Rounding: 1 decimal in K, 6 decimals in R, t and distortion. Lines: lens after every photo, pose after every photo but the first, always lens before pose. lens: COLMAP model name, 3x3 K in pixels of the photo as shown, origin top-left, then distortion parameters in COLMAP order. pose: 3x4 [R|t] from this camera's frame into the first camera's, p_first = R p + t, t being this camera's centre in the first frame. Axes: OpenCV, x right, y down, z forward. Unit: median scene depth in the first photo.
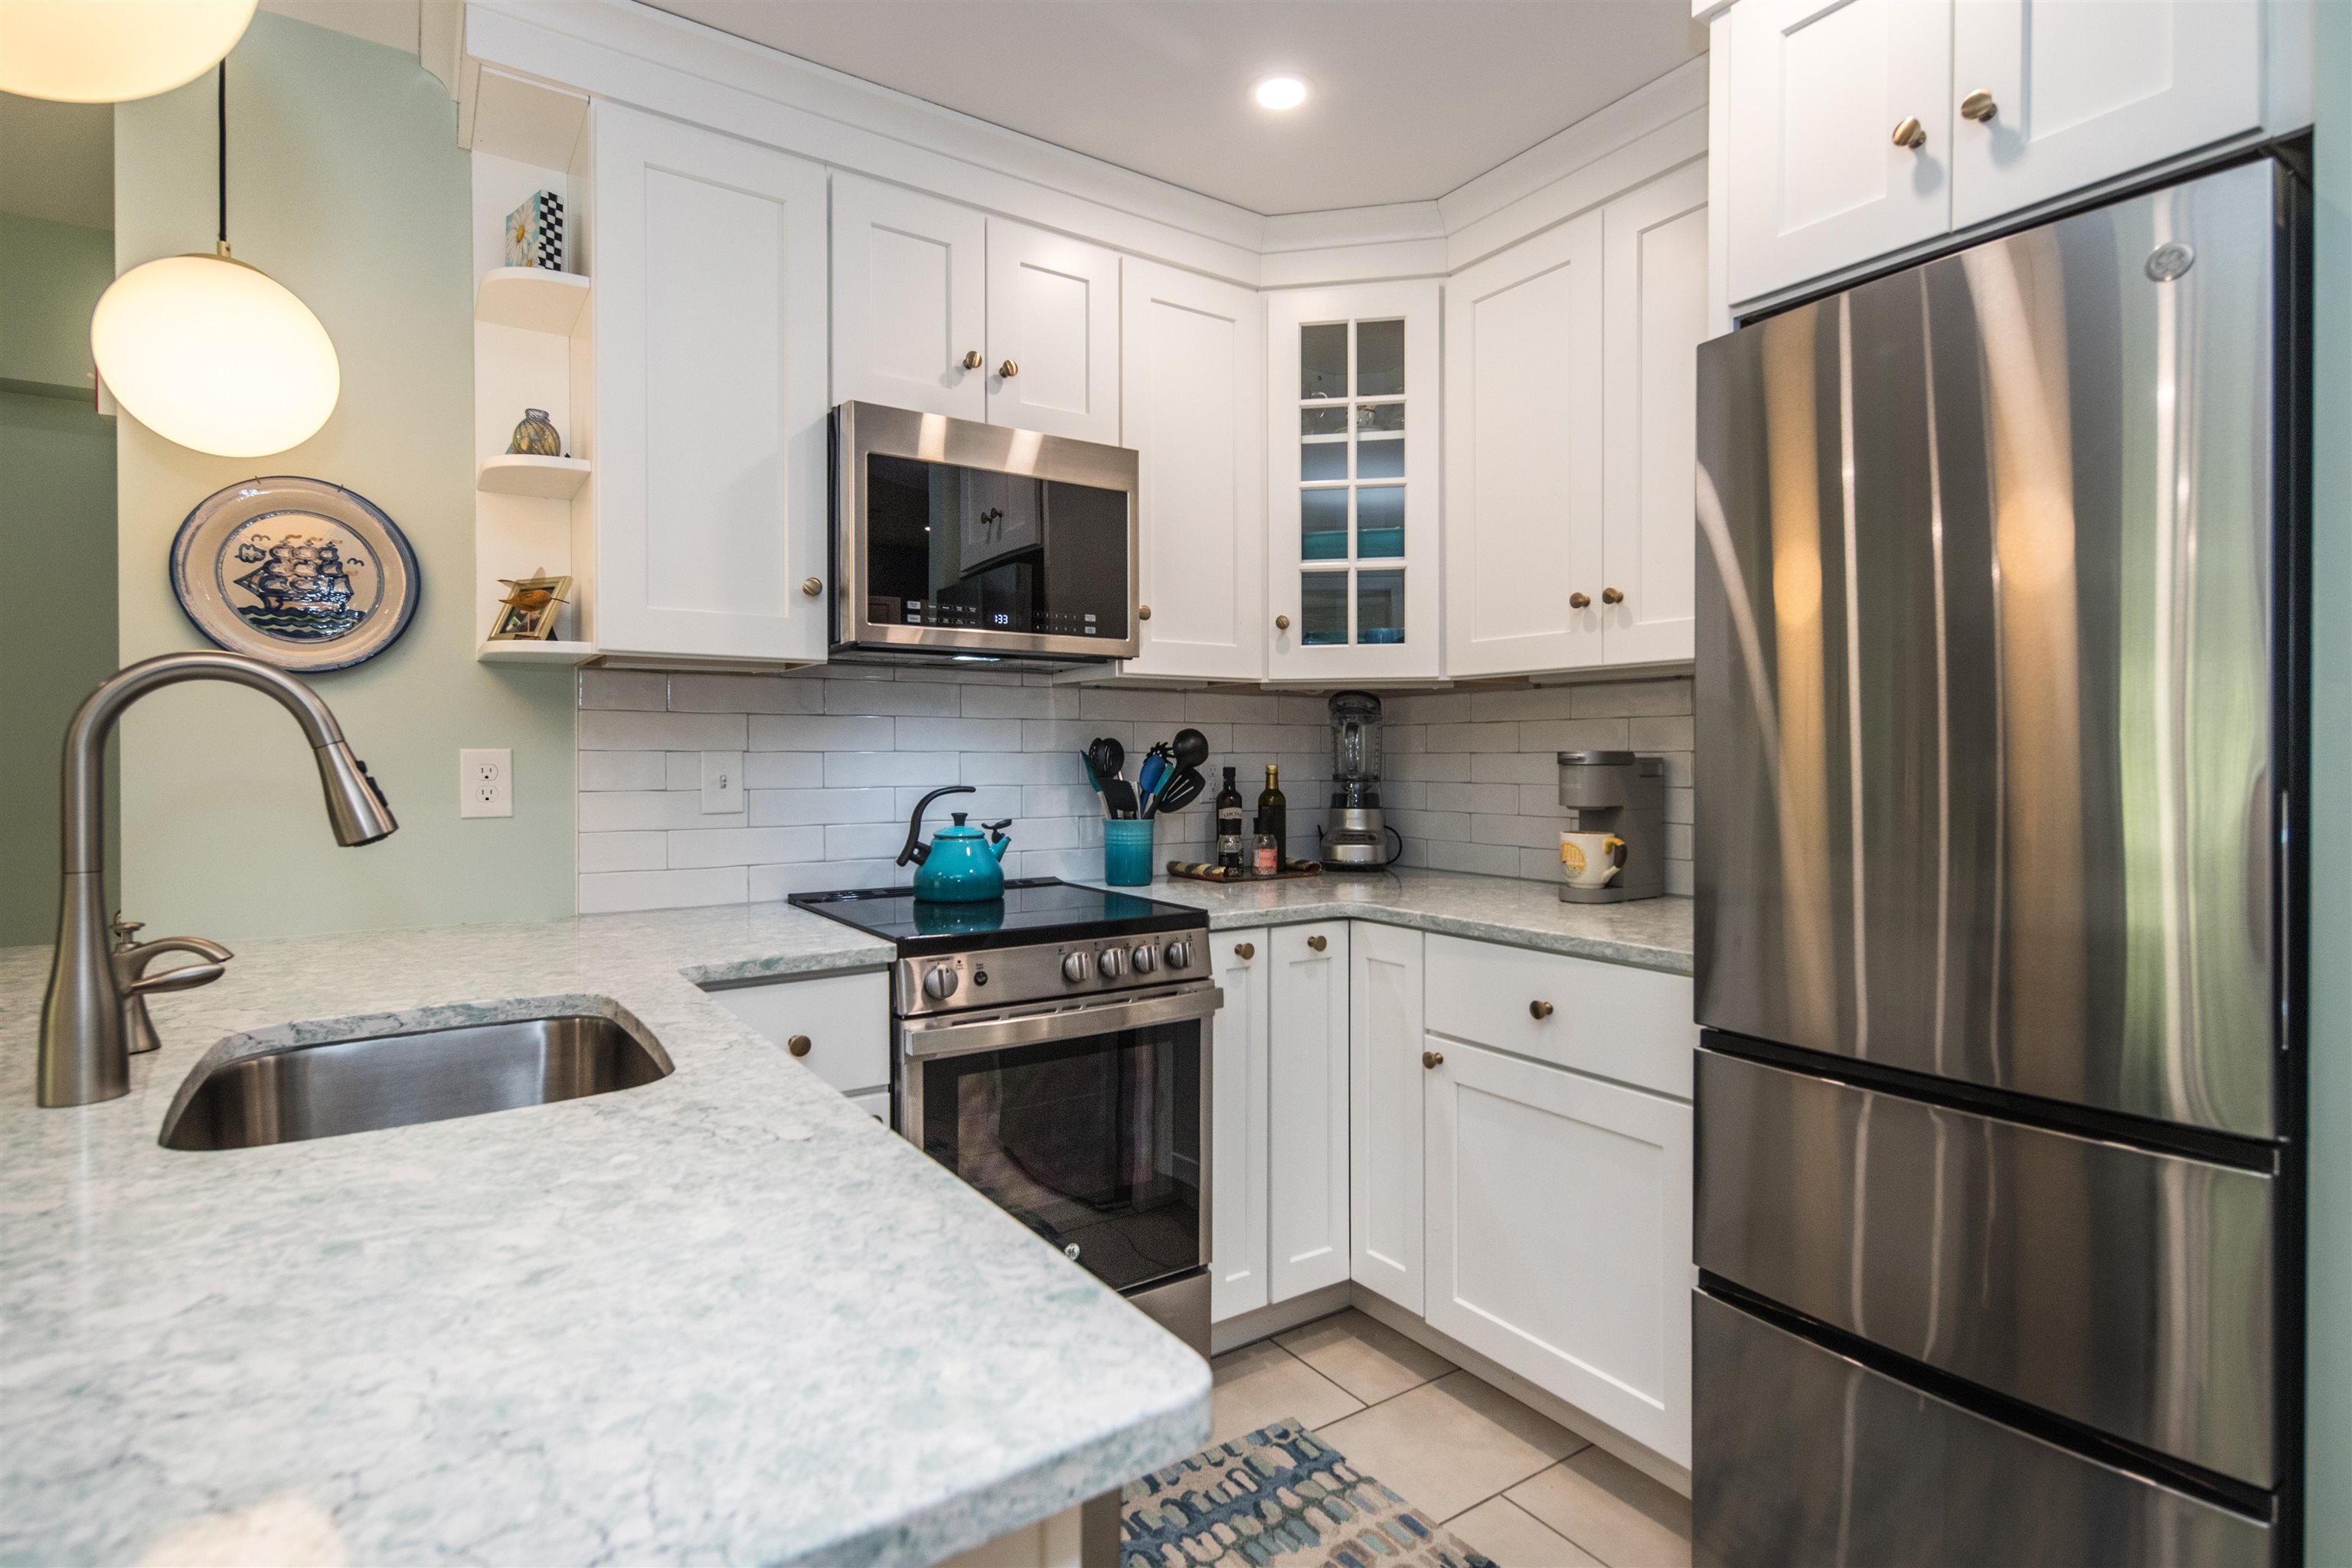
lens RADIAL K [[1159.2, 0, 1173.1], [0, 1159.2, 755.9], [0, 0, 1]] dist [0.013555, -0.002364]
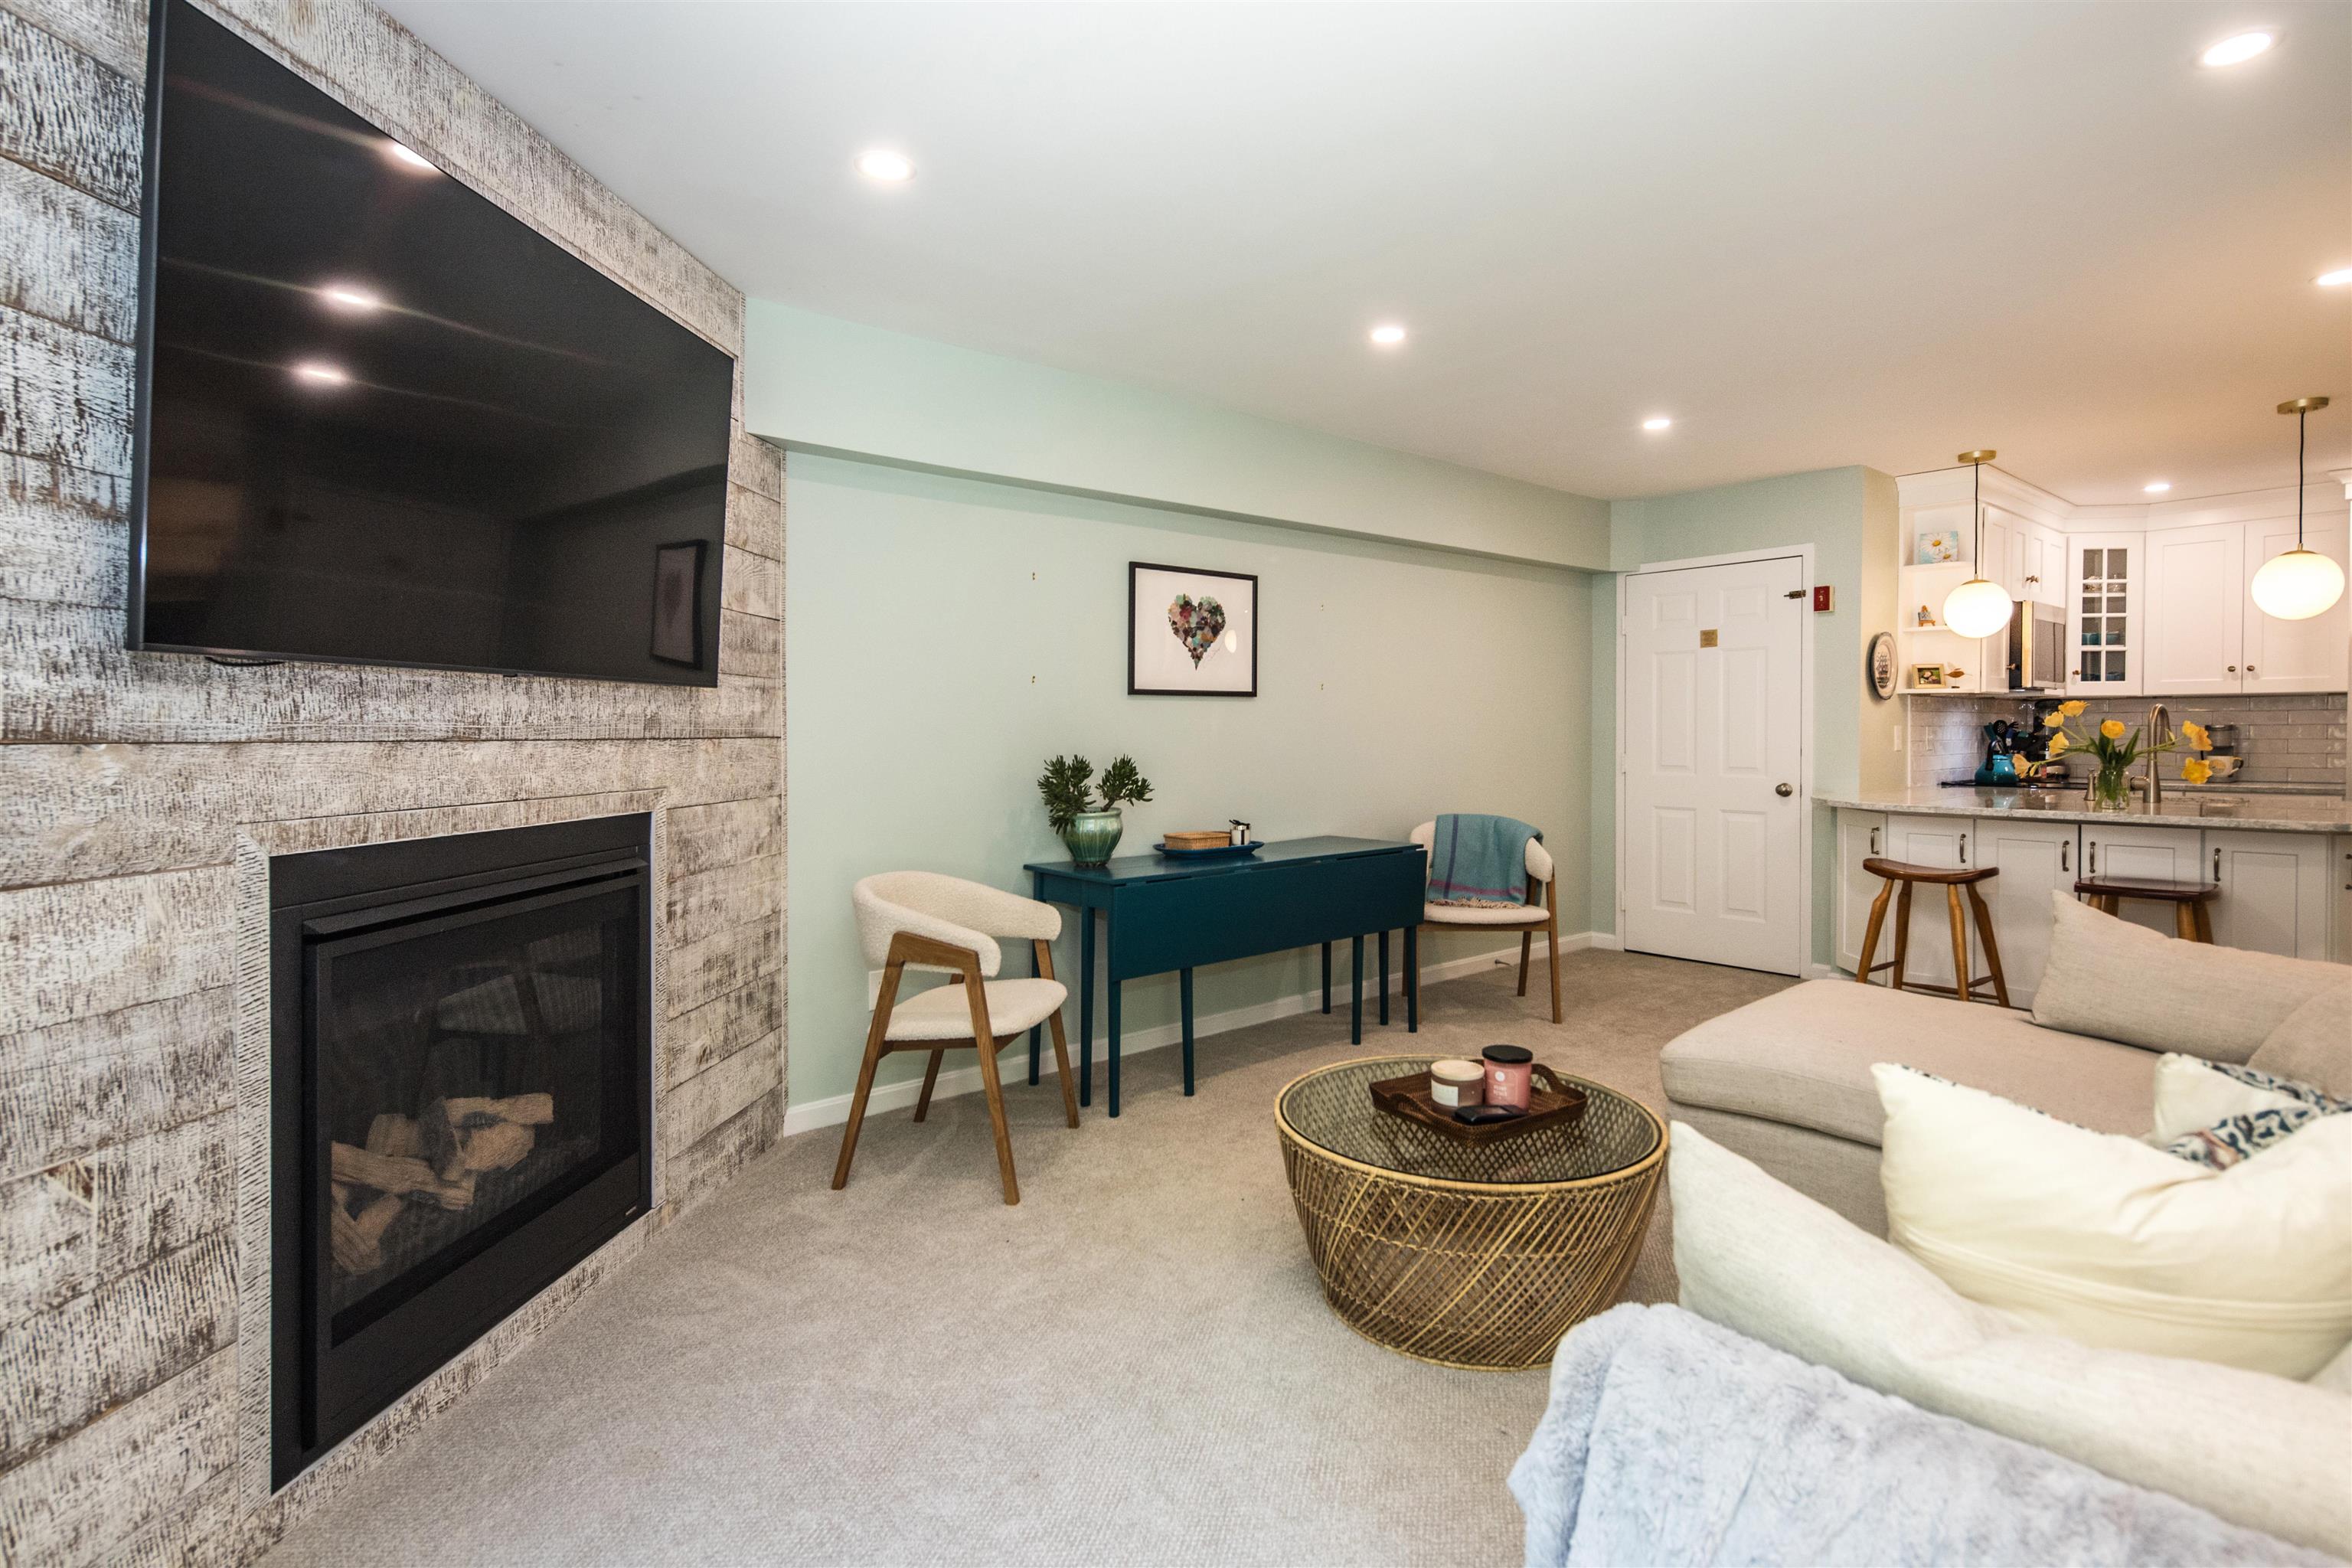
lens RADIAL K [[1159.2, 0, 1256.9], [0, 1159.2, 752.0], [0, 0, 1]] dist [0.013555, -0.002364]
pose [[0.993291, -0.003820, 0.115581, -2.167725], [0.001243, 0.999749, 0.022360, -0.005891], [-0.115637, -0.022066, 0.993046, -1.404922]]
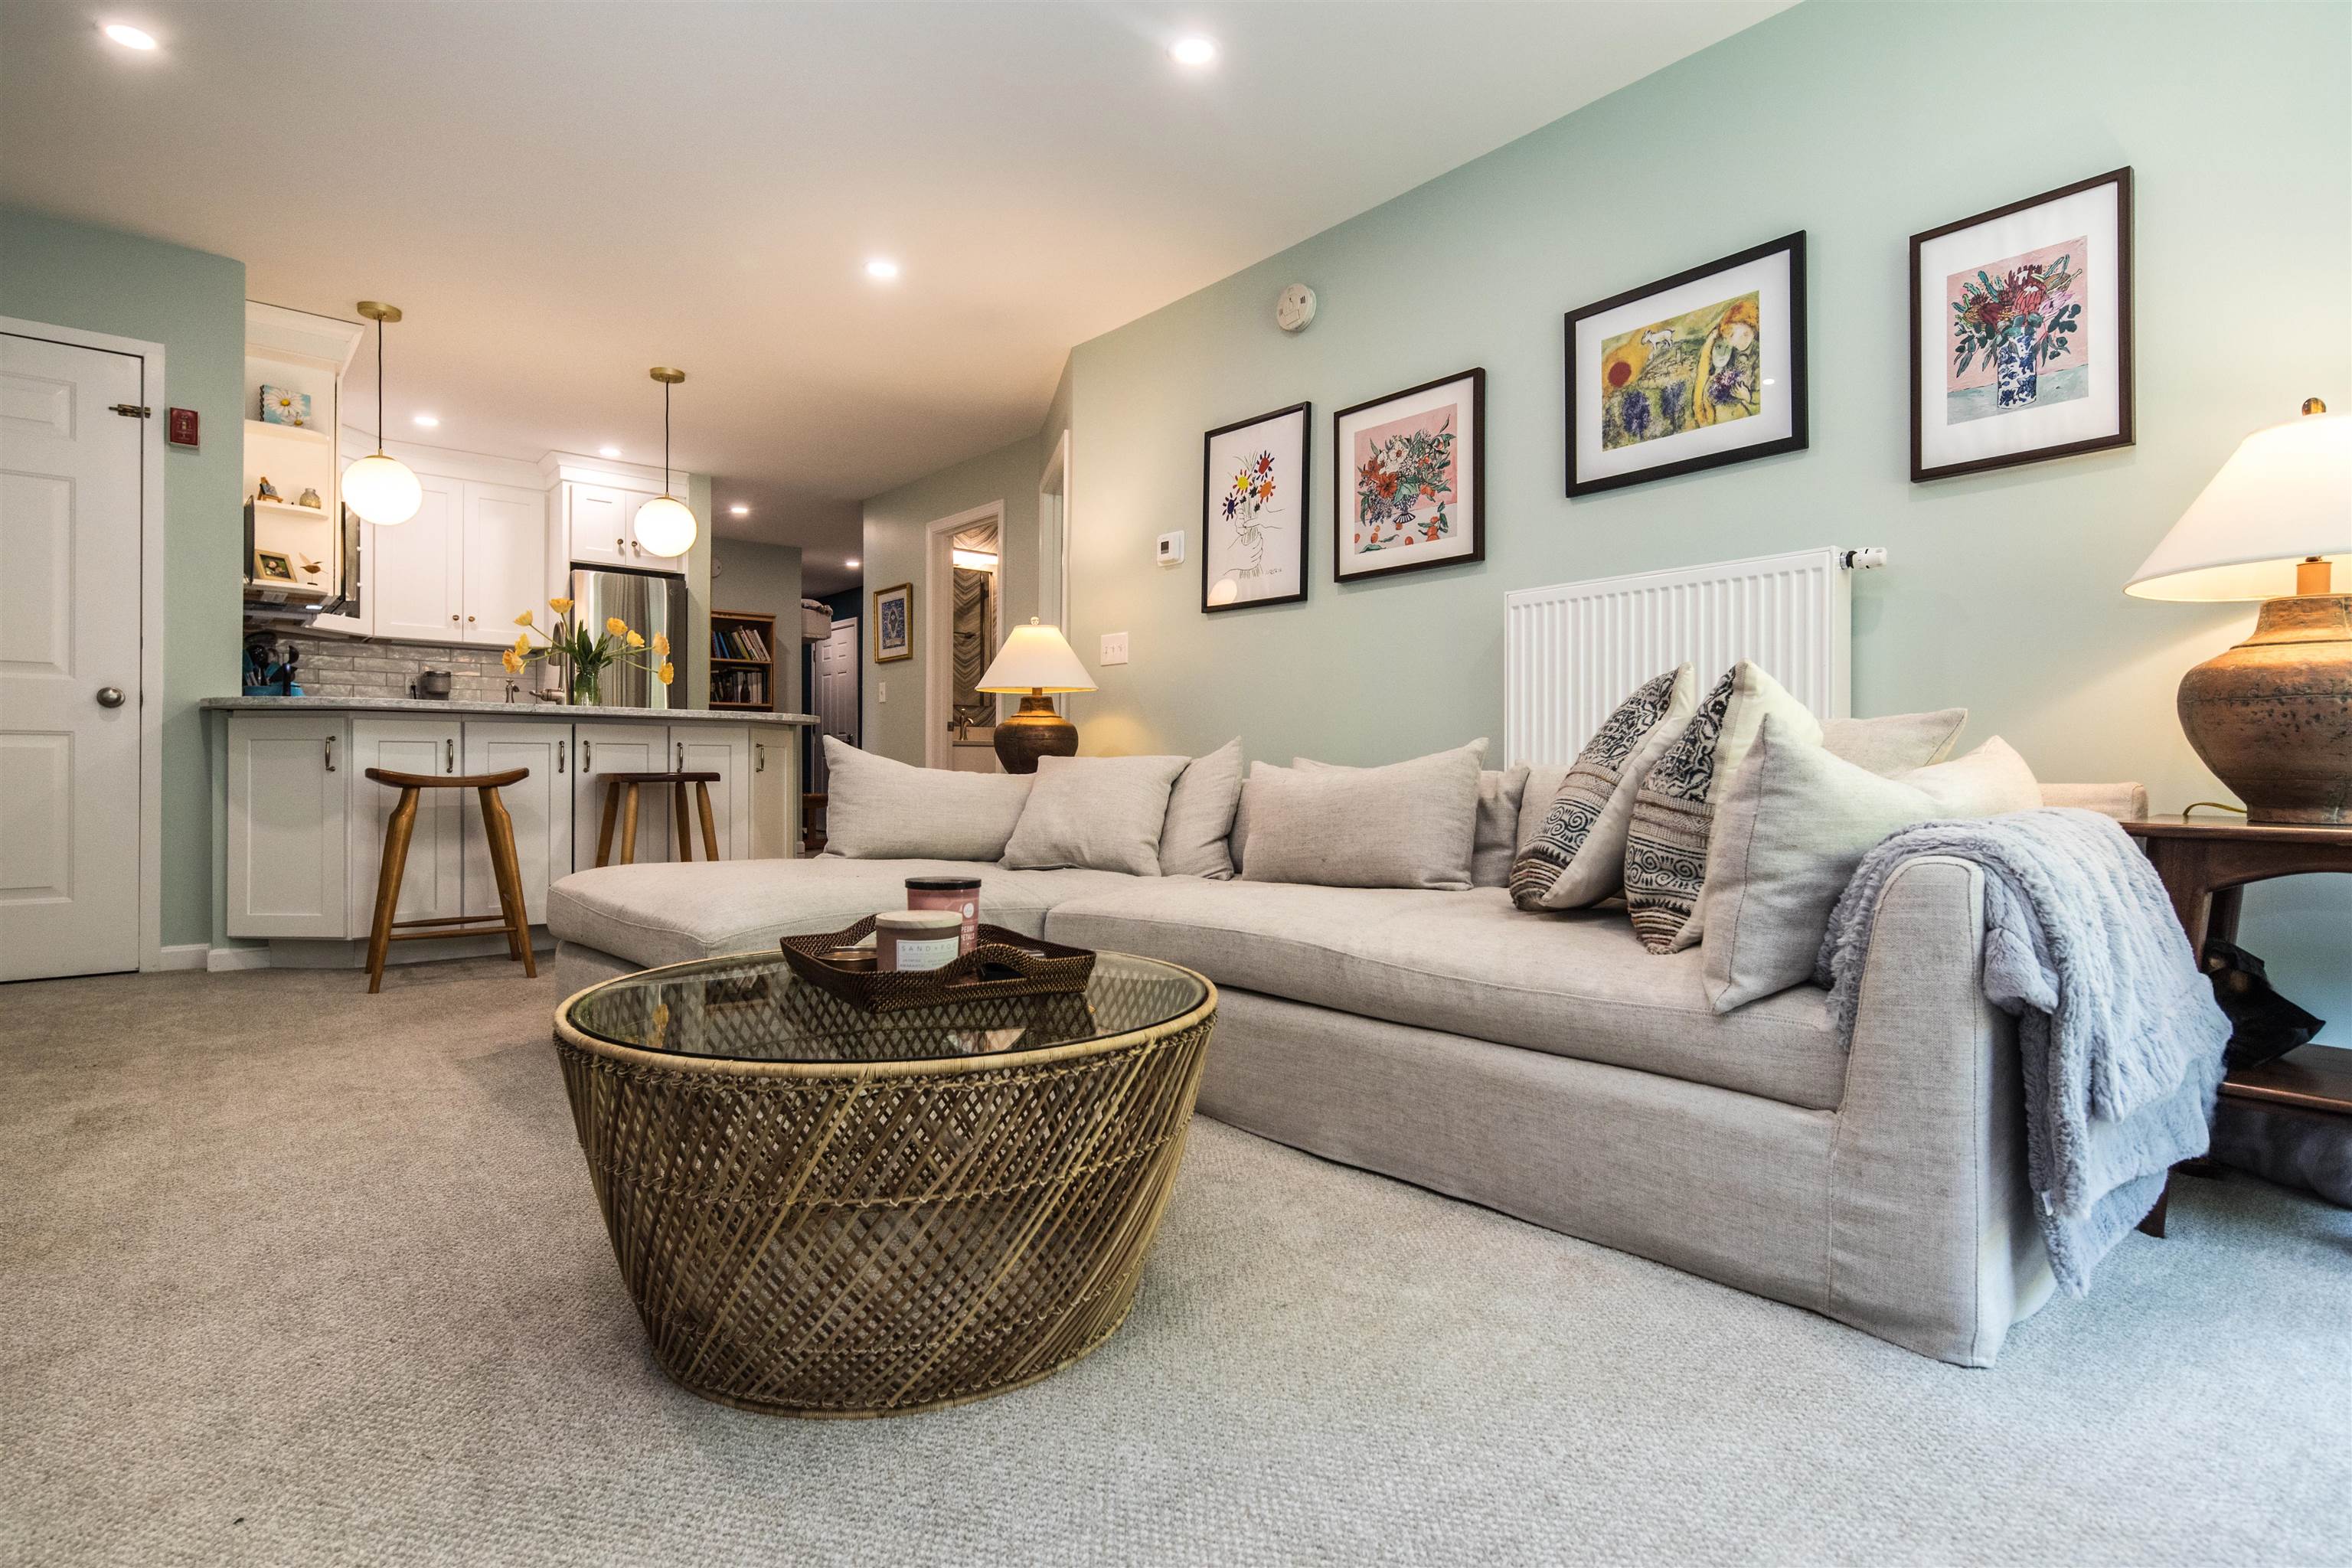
lens RADIAL K [[1159.2, 0, 1118.4], [0, 1159.2, 765.8], [0, 0, 1]] dist [0.013555, -0.002364]
pose [[-0.069606, 0.005855, 0.997557, -2.521600], [-0.002917, 0.999977, -0.006073, 0.230731], [-0.997570, -0.003332, -0.069588, -0.407155]]
